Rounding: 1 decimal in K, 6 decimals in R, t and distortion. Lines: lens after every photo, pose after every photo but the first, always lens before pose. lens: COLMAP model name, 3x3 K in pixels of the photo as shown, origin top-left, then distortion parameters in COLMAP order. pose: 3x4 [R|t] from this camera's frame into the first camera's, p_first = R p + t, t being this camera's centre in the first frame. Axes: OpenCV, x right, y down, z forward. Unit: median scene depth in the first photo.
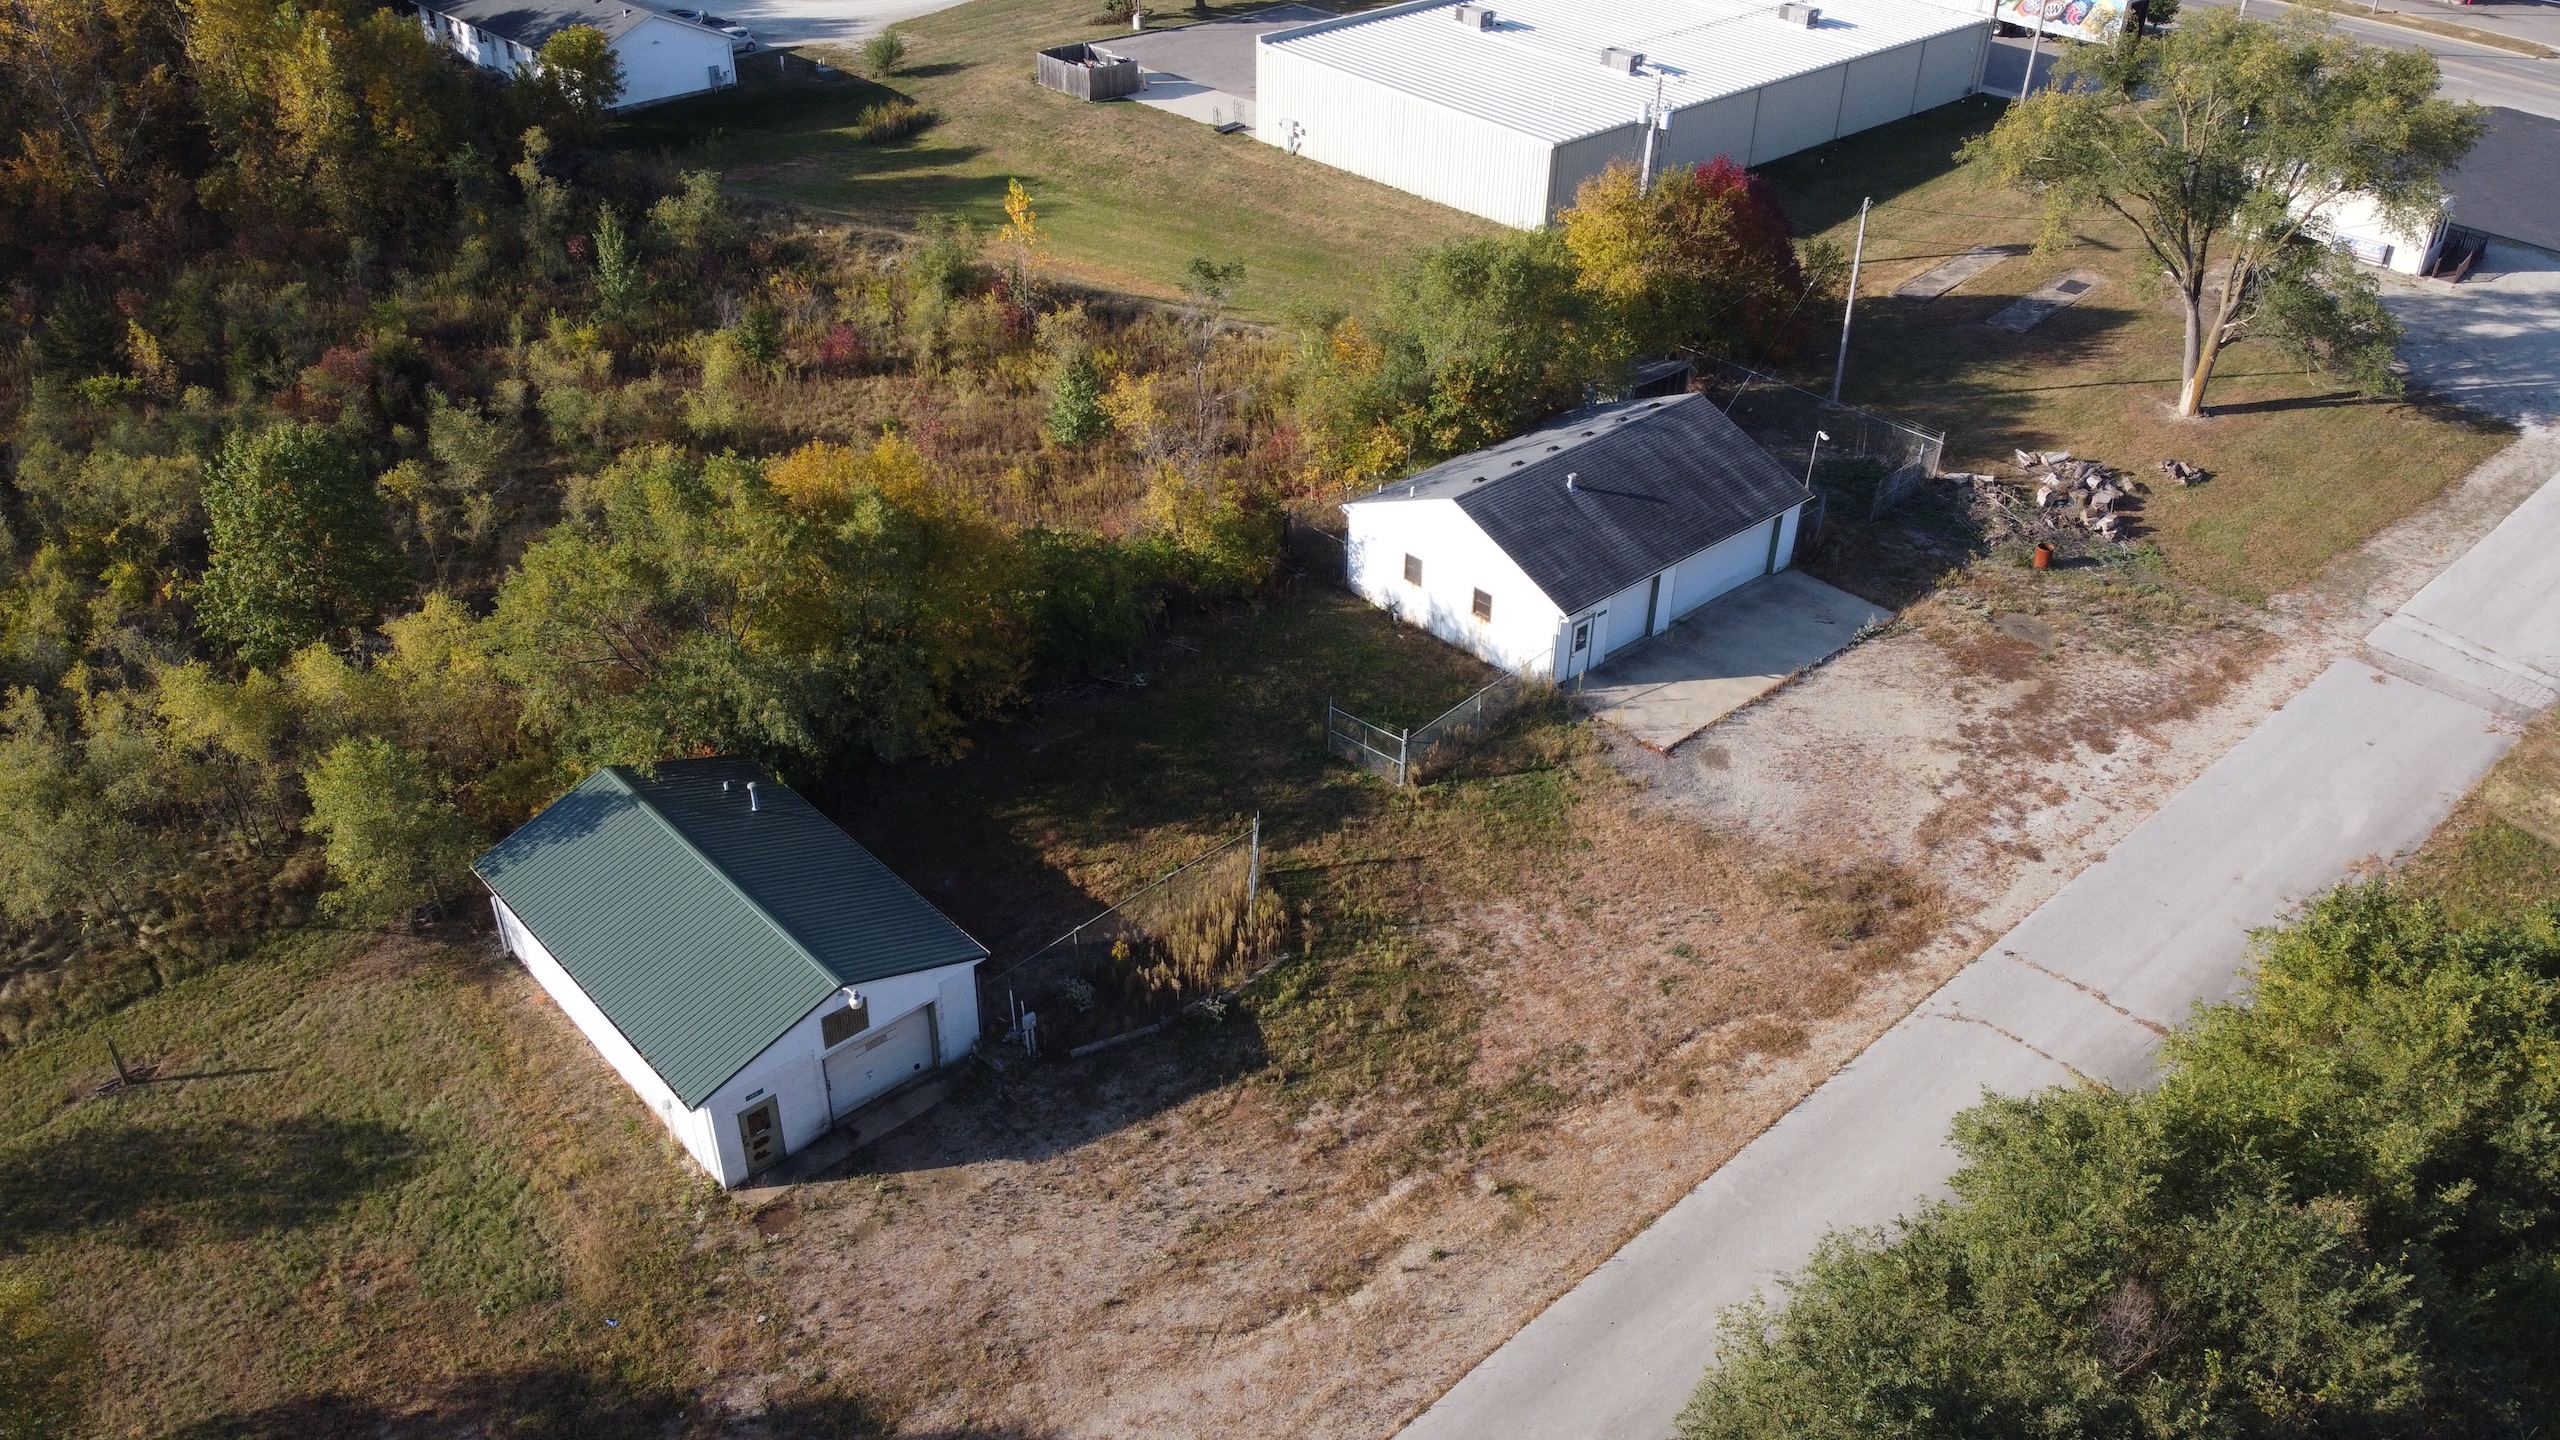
lens RADIAL K [[1914.3, 0, 1277.5], [0, 1914.3, 701.6], [0, 0, 1]] dist [0.134238, -0.254622]
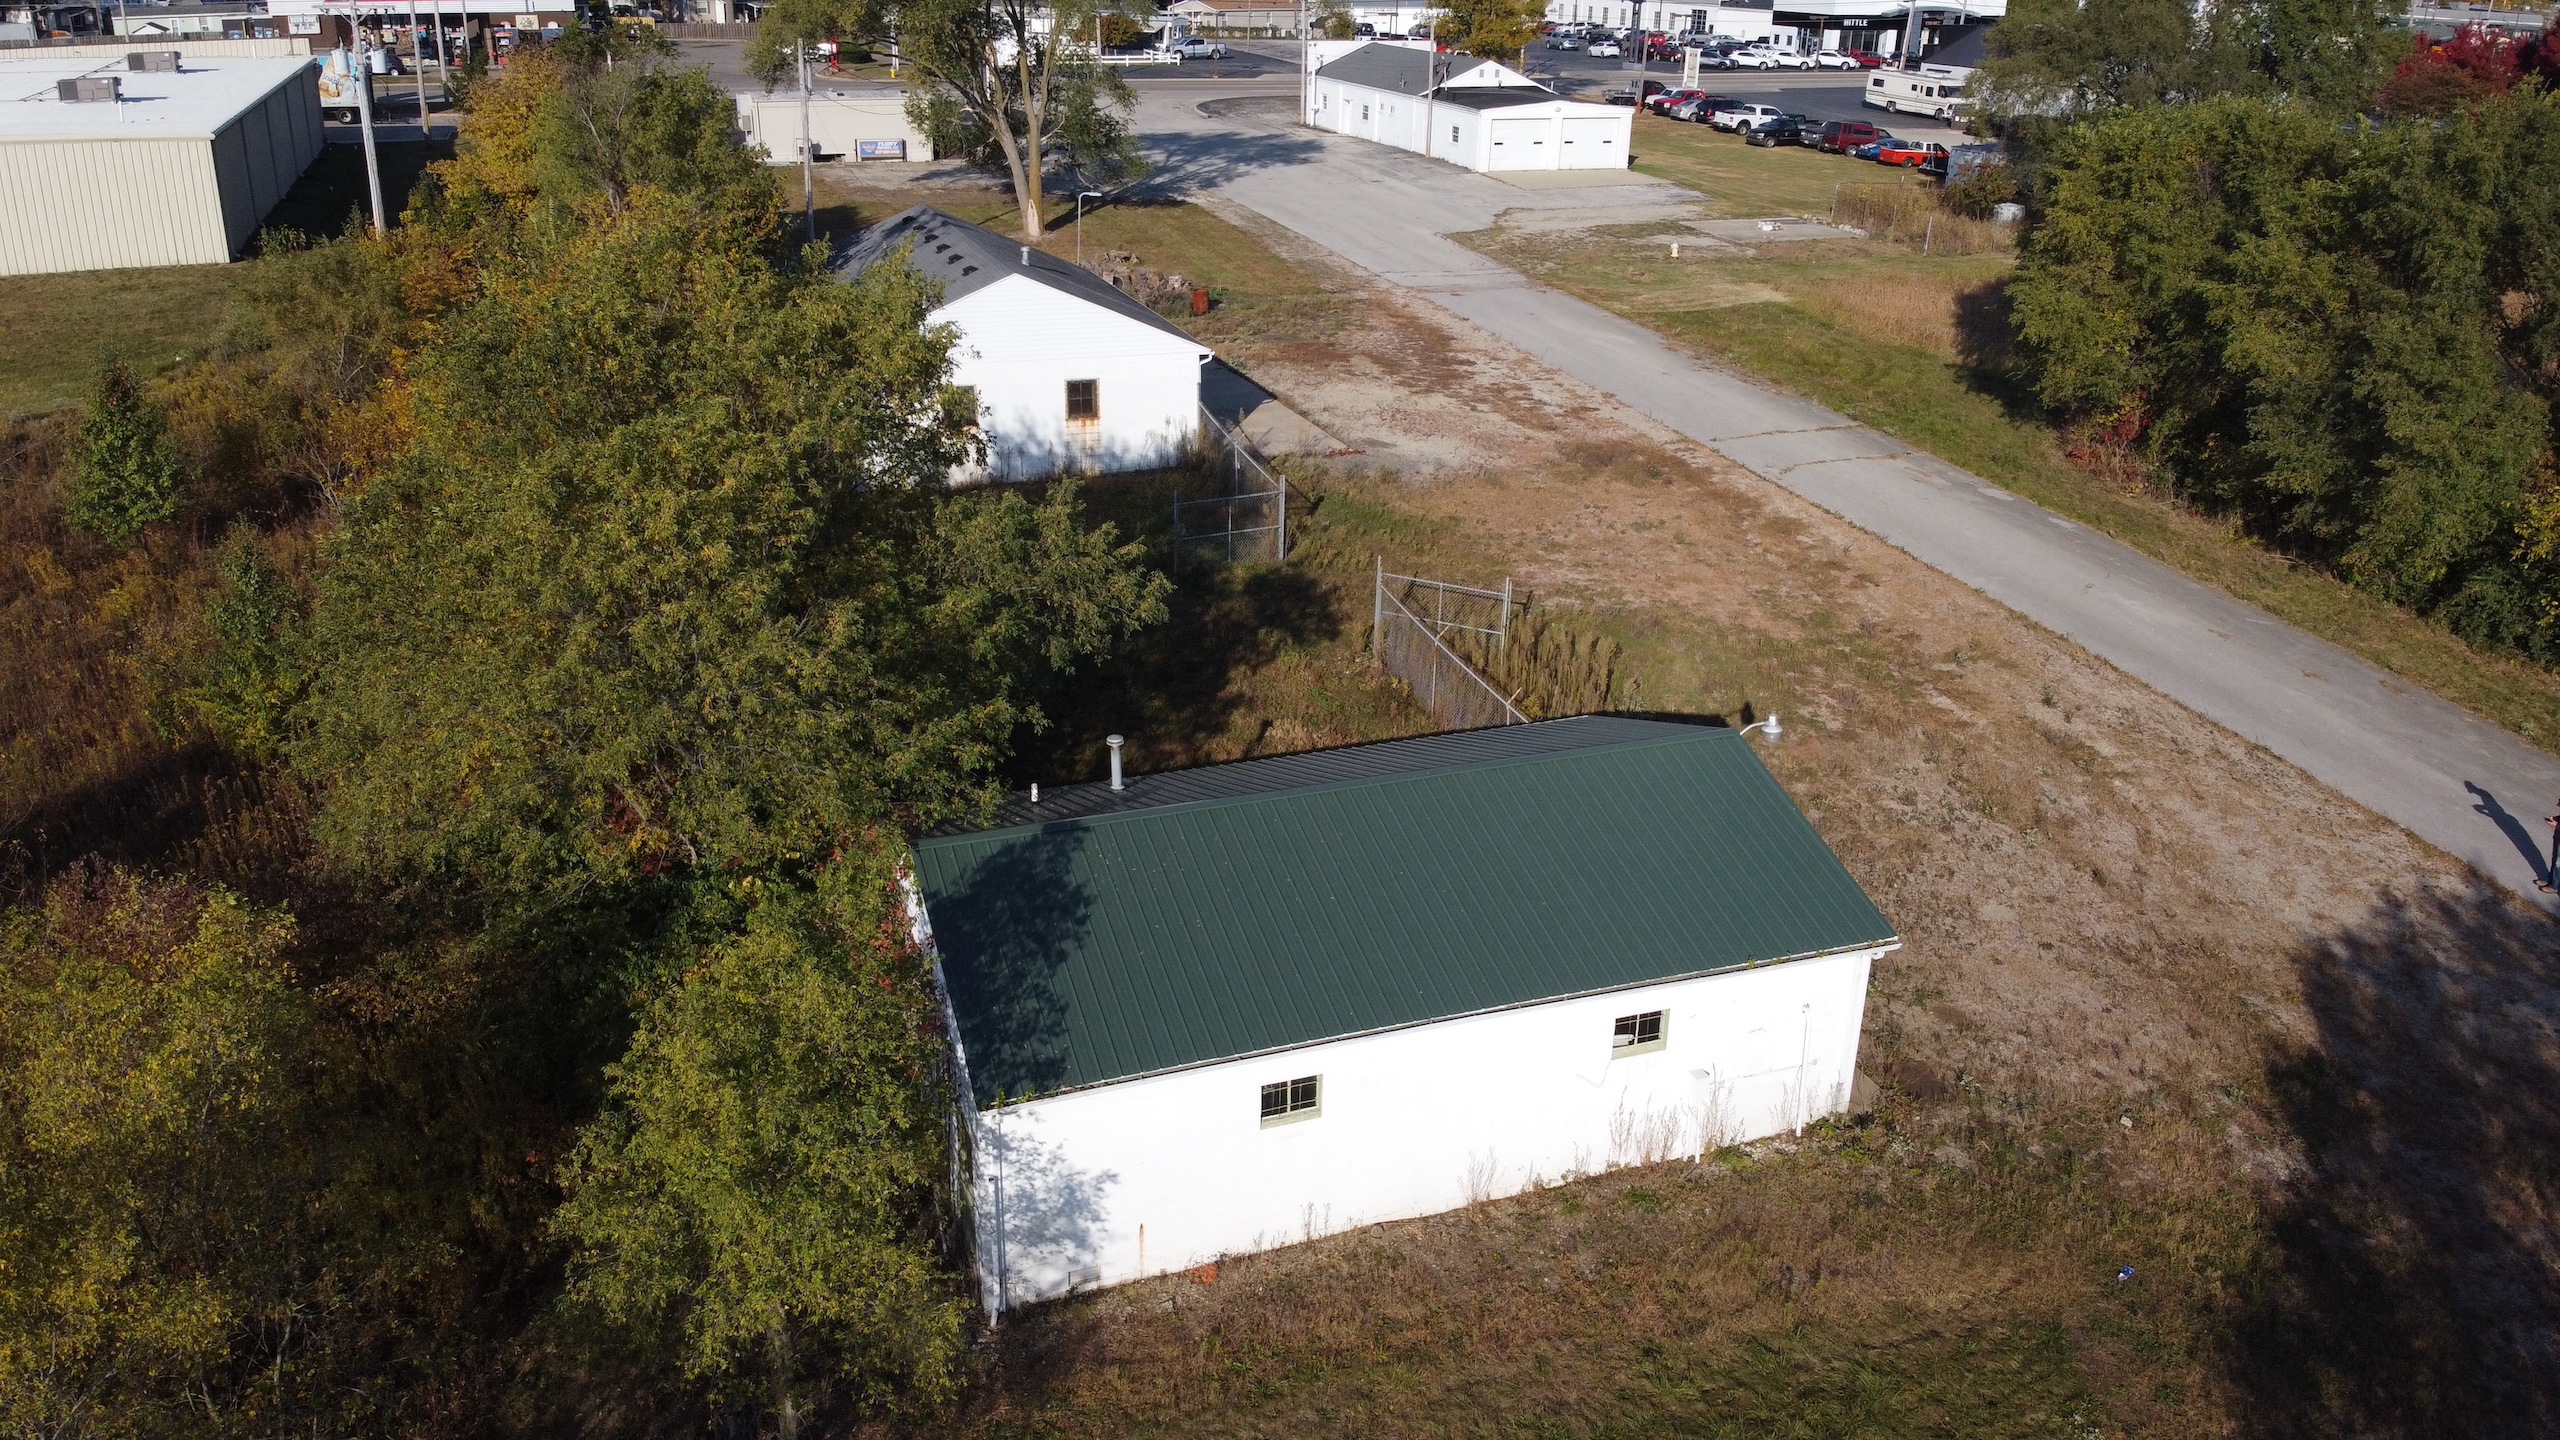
lens RADIAL K [[1884.6, 0, 1289.3], [0, 1884.6, 694.8], [0, 0, 1]] dist [0.104490, -0.228824]
pose [[0.371861, -0.351608, 0.859122, -0.809445], [0.484503, 0.862946, 0.143461, -0.021874], [-0.791818, 0.362900, 0.491251, 0.818657]]
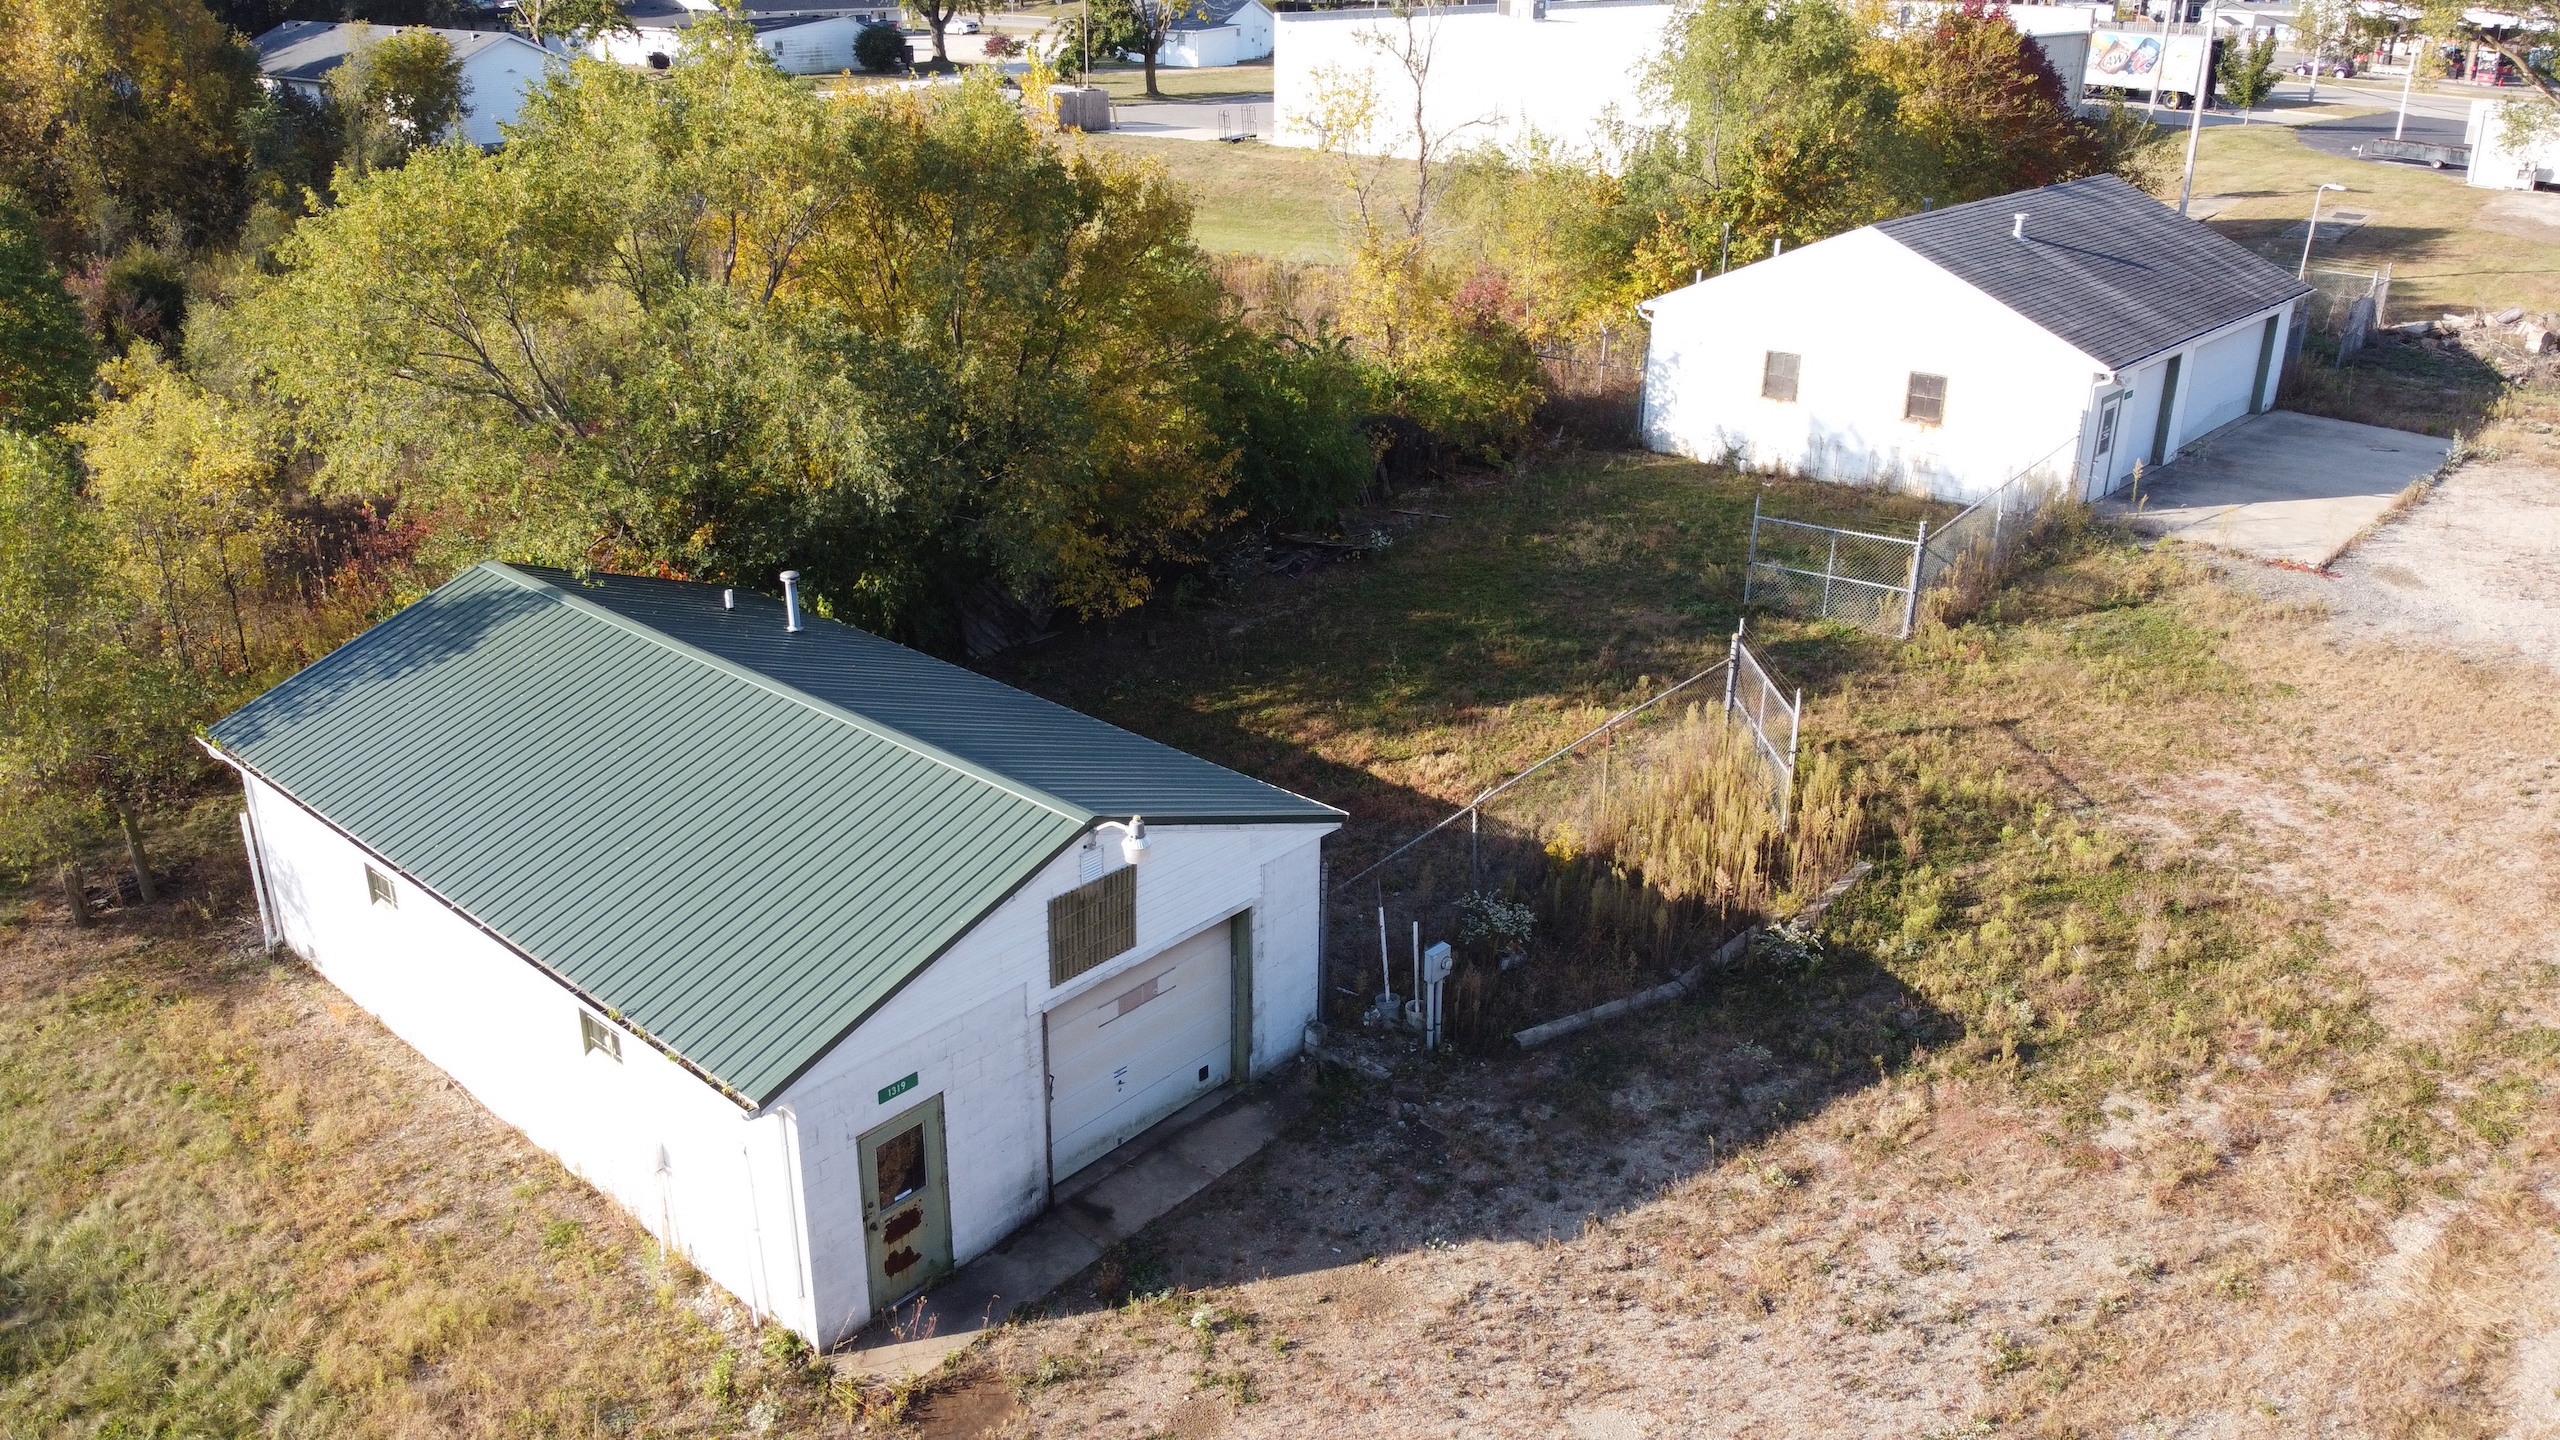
lens RADIAL K [[1914.3, 0, 1277.5], [0, 1914.3, 701.6], [0, 0, 1]] dist [0.134238, -0.254622]
pose [[0.994919, -0.042439, 0.091299, -0.224925], [0.058162, 0.982469, -0.177120, 0.199872], [-0.082182, 0.181530, 0.979945, 0.587378]]
